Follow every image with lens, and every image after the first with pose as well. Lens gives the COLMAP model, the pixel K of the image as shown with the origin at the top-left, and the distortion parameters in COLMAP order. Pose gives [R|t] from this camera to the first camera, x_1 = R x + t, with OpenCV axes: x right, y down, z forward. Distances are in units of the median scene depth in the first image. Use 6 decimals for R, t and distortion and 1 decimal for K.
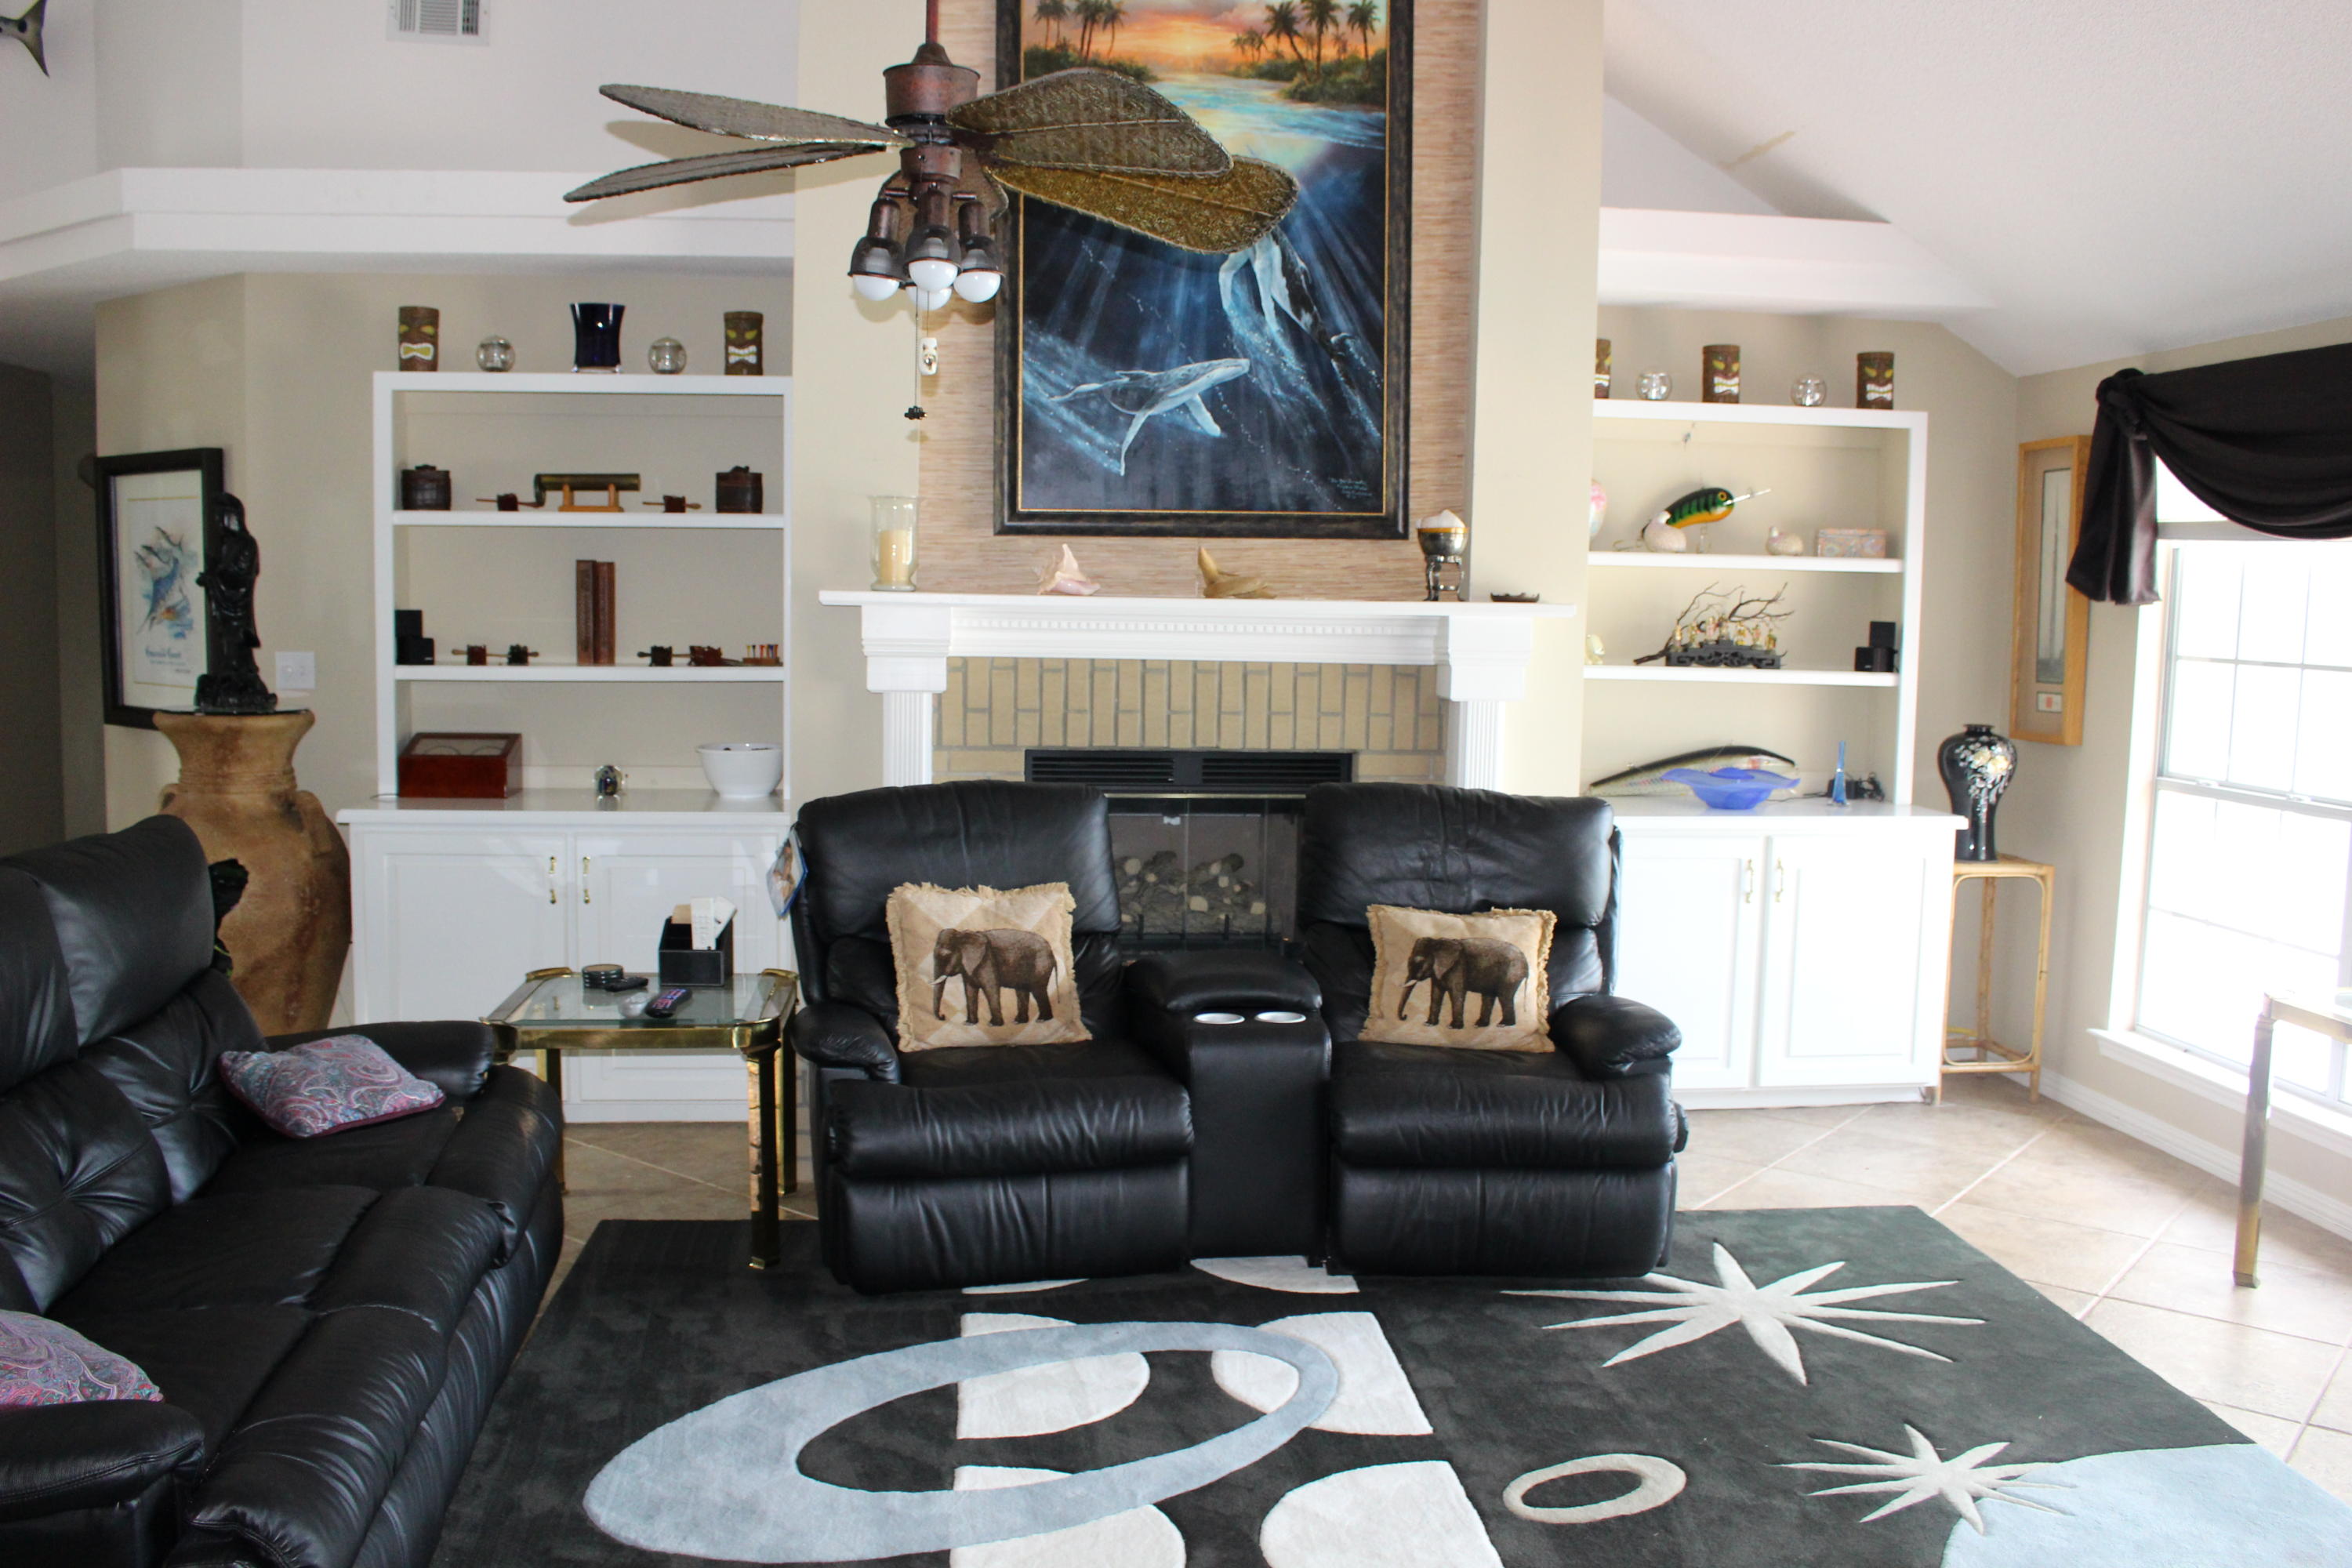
lens RADIAL K [[2050.8, 0, 1176.0], [0, 2050.8, 784.0], [0, 0, 1]] dist [-0.155073, 0.137944]
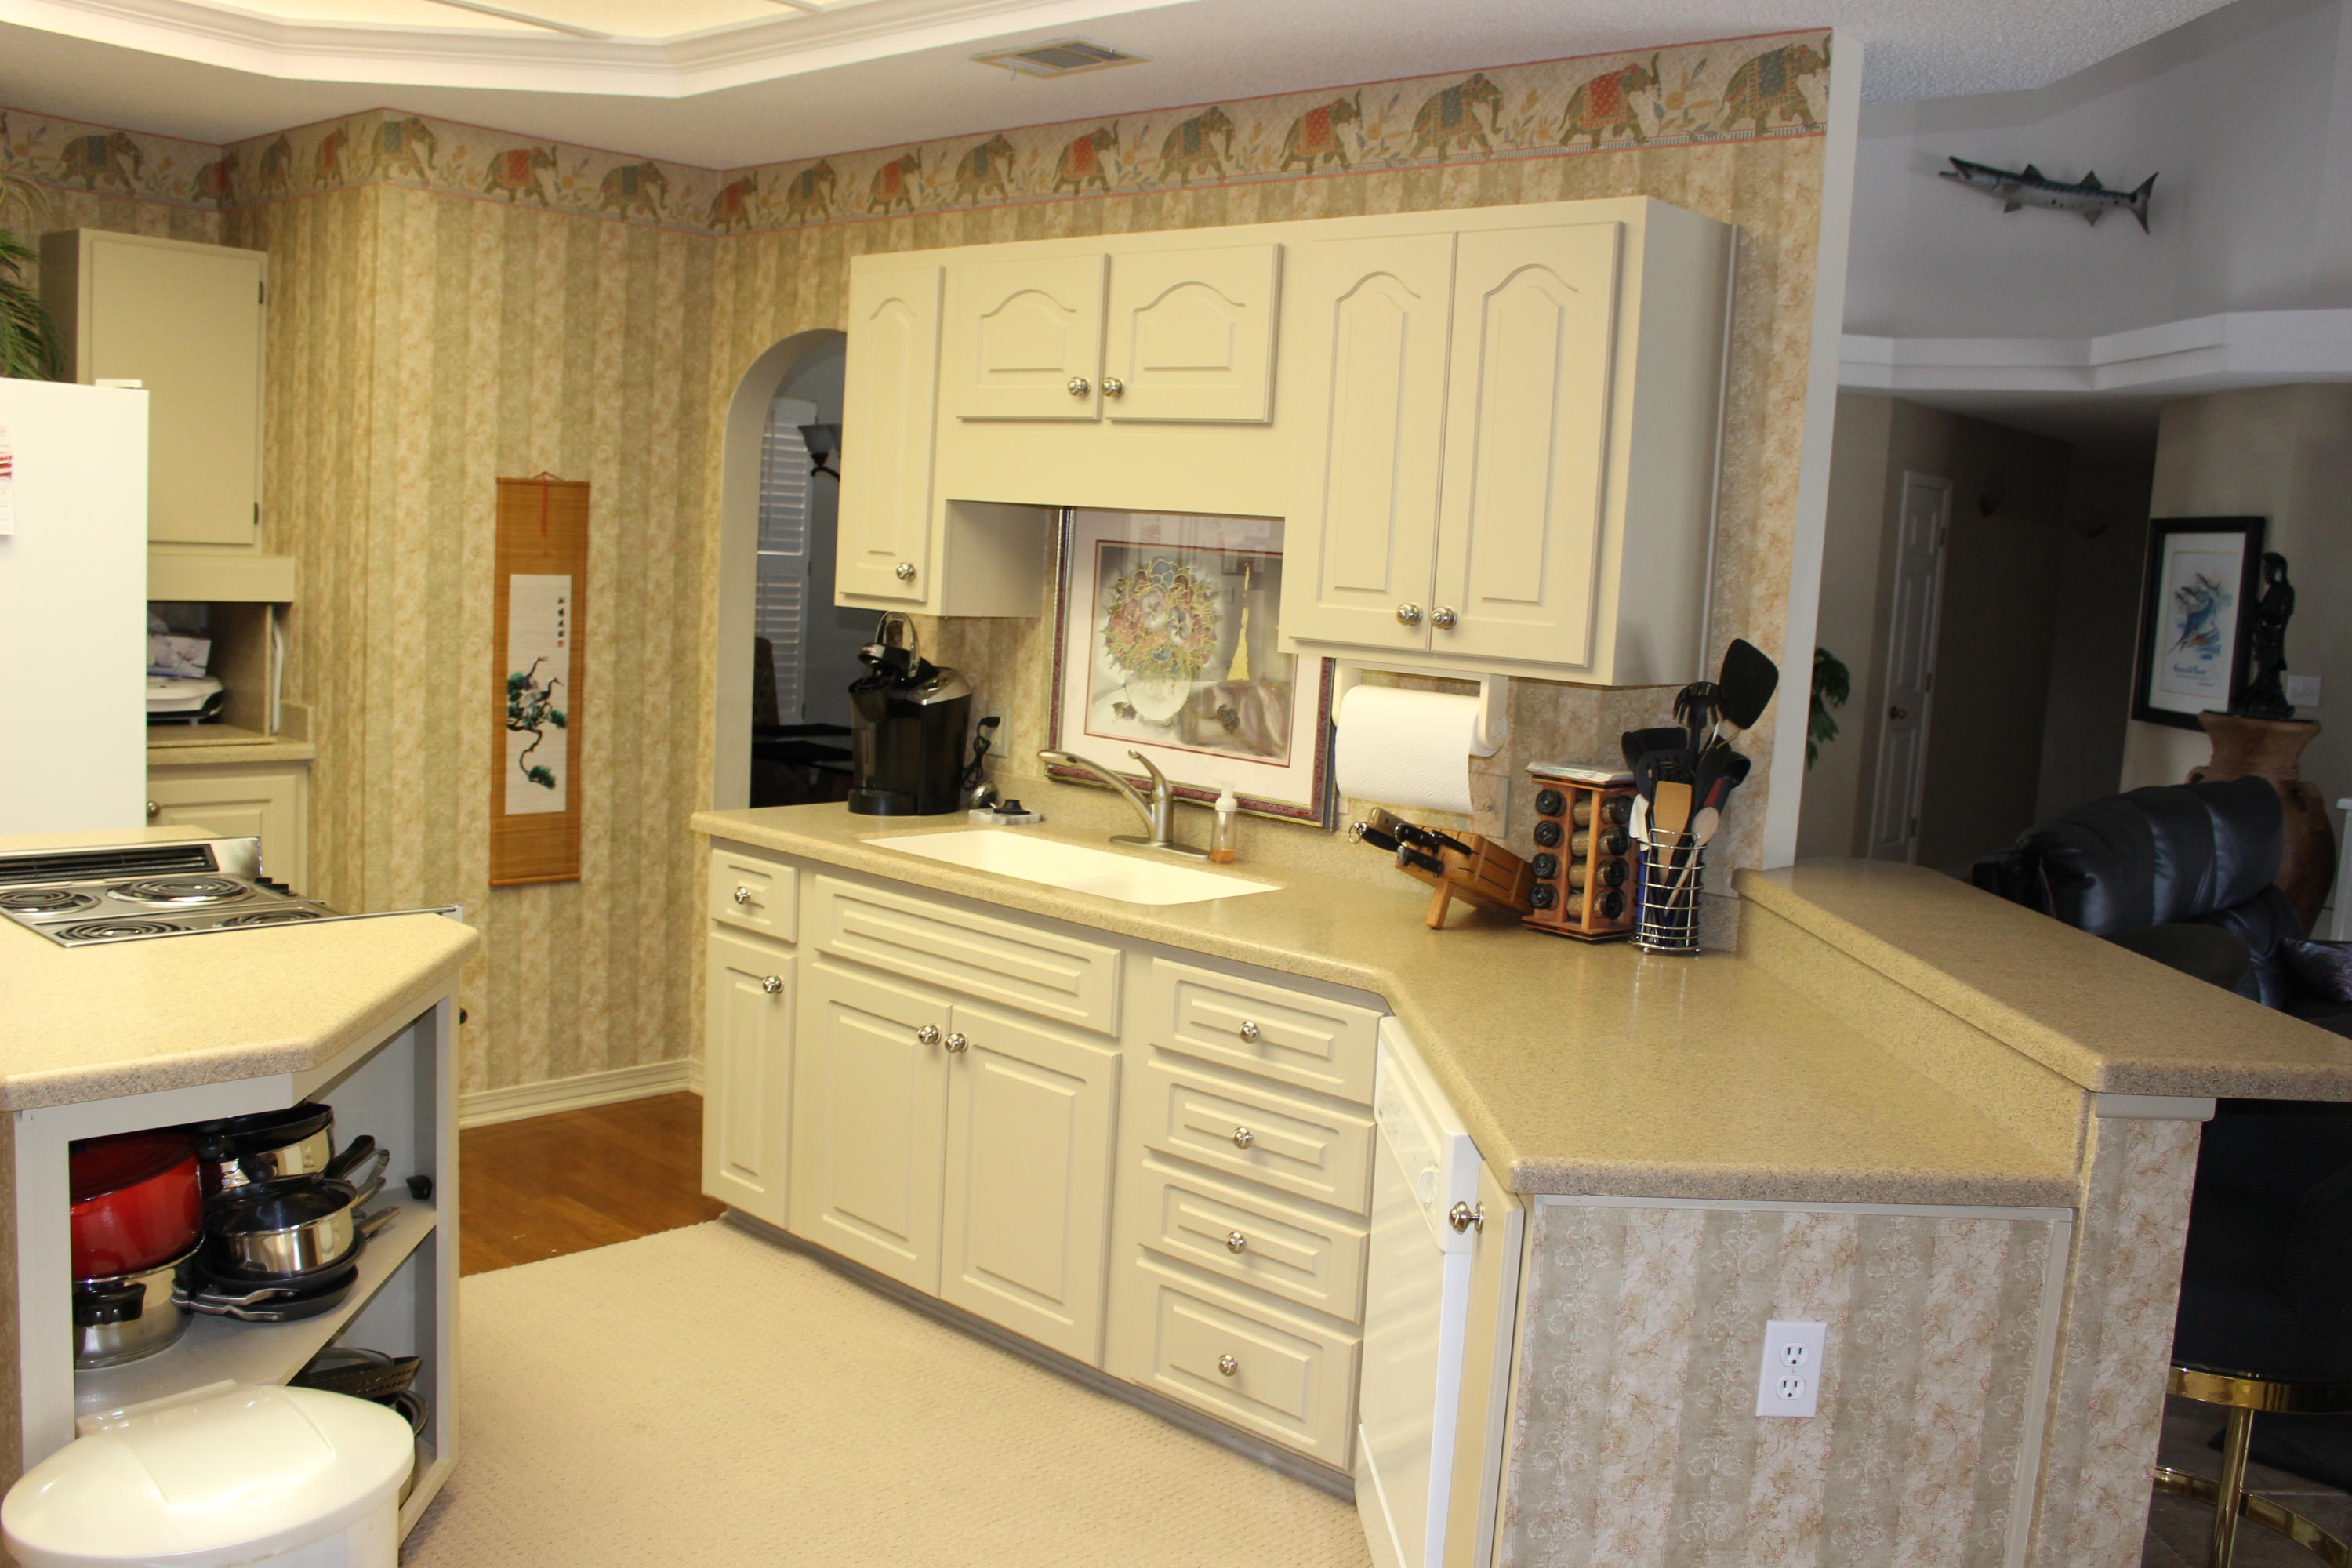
lens RADIAL K [[2050.8, 0, 1176.0], [0, 2050.8, 784.0], [0, 0, 1]] dist [-0.155073, 0.137944]
pose [[0.656201, 0.108562, -0.746736, 0.041874], [-0.123289, 0.991724, 0.035837, 0.049845], [0.744447, 0.068548, 0.664154, -0.407986]]
